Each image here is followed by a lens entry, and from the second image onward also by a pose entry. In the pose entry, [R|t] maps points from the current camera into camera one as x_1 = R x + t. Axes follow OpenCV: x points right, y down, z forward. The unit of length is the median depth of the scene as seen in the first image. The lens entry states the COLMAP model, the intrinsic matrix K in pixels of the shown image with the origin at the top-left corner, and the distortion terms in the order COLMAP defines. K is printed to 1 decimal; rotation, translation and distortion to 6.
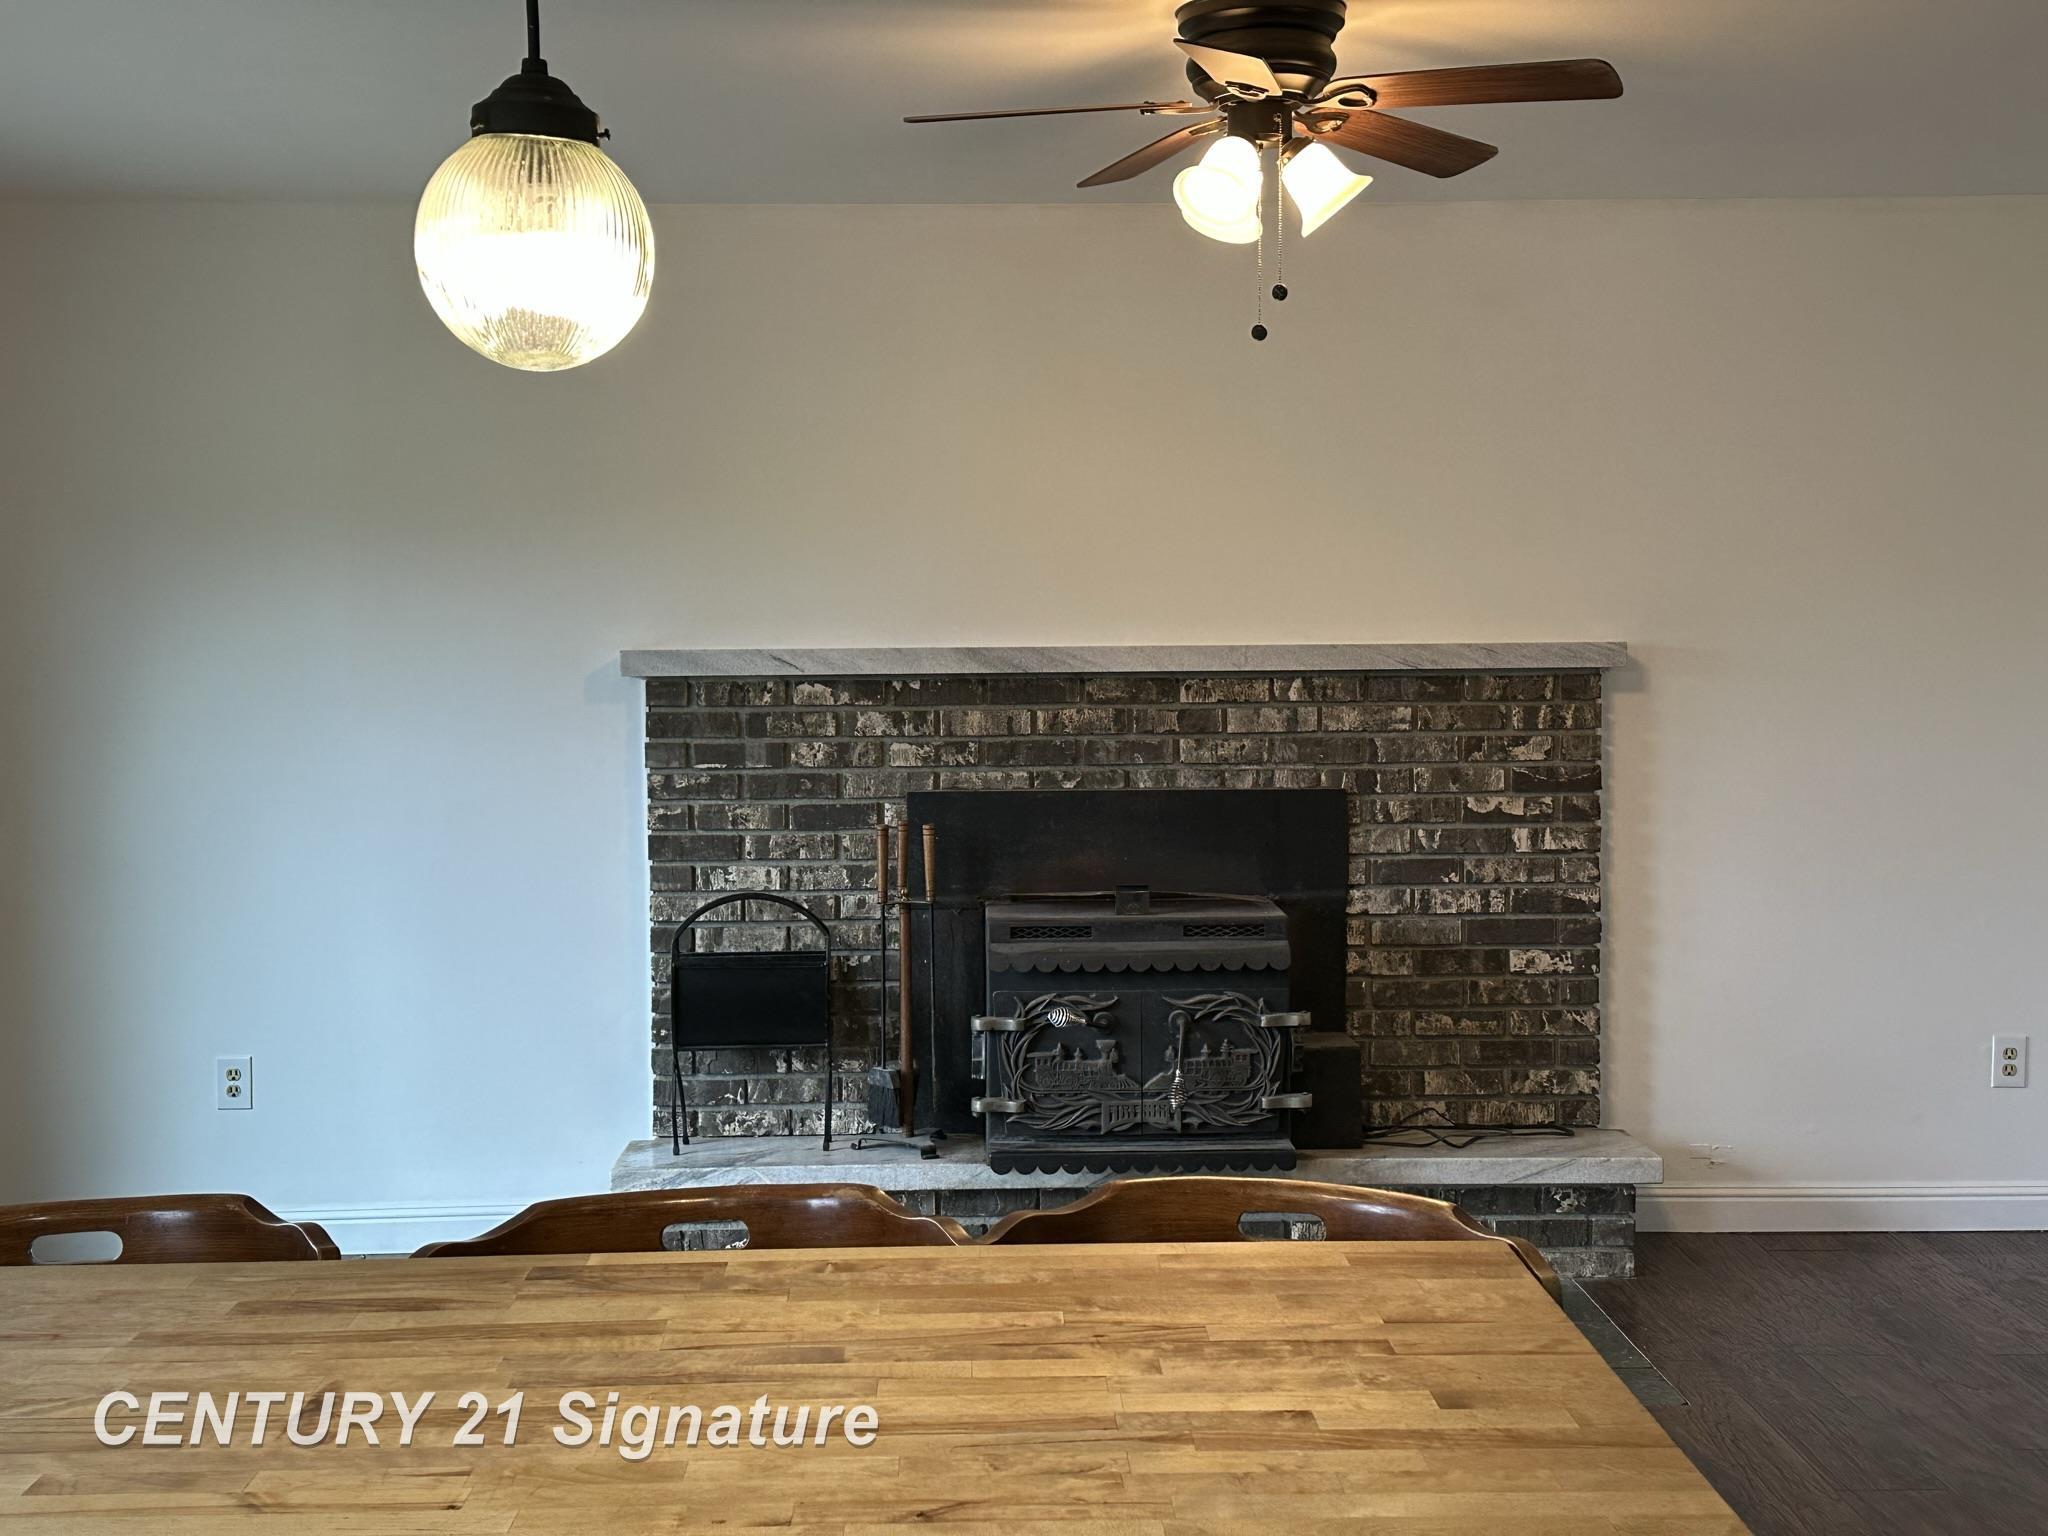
lens RADIAL K [[2307.3, 0, 1024.3], [0, 2307.3, 767.3], [0, 0, 1]] dist [0.200826, -0.418501]
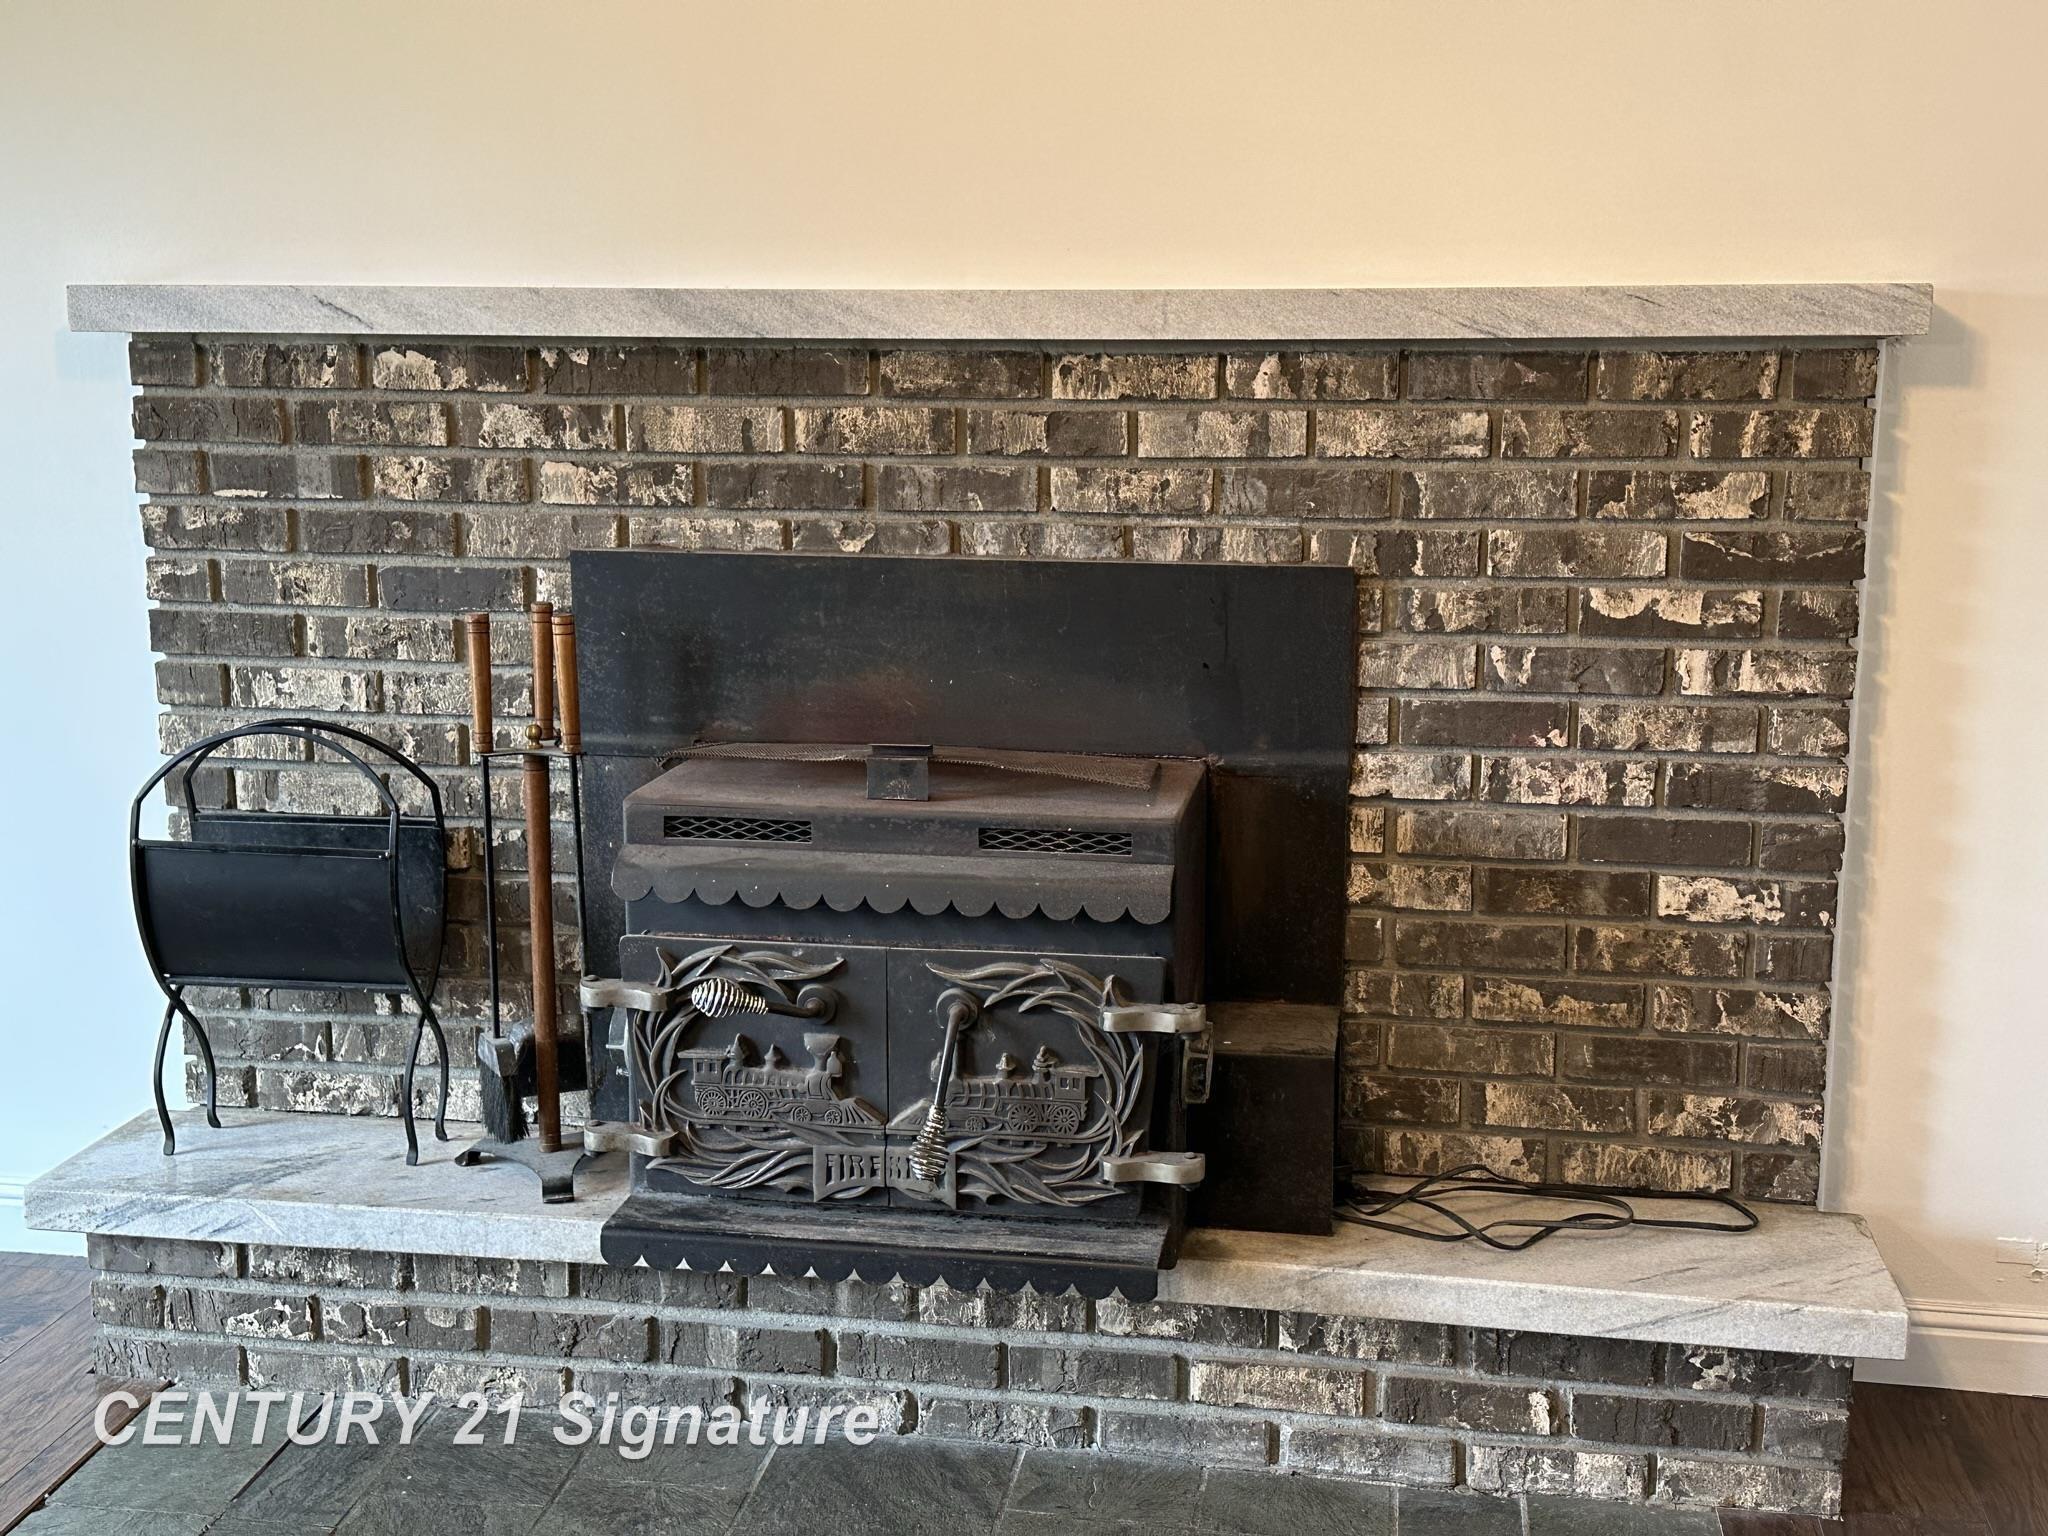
lens RADIAL K [[2307.3, 0, 1024.3], [0, 2307.3, 767.3], [0, 0, 1]] dist [0.200826, -0.418501]
pose [[0.980324, 0.046159, -0.191923, 0.169384], [-0.018867, 0.989735, 0.141666, -0.019453], [0.196492, -0.135257, 0.971131, 0.459857]]
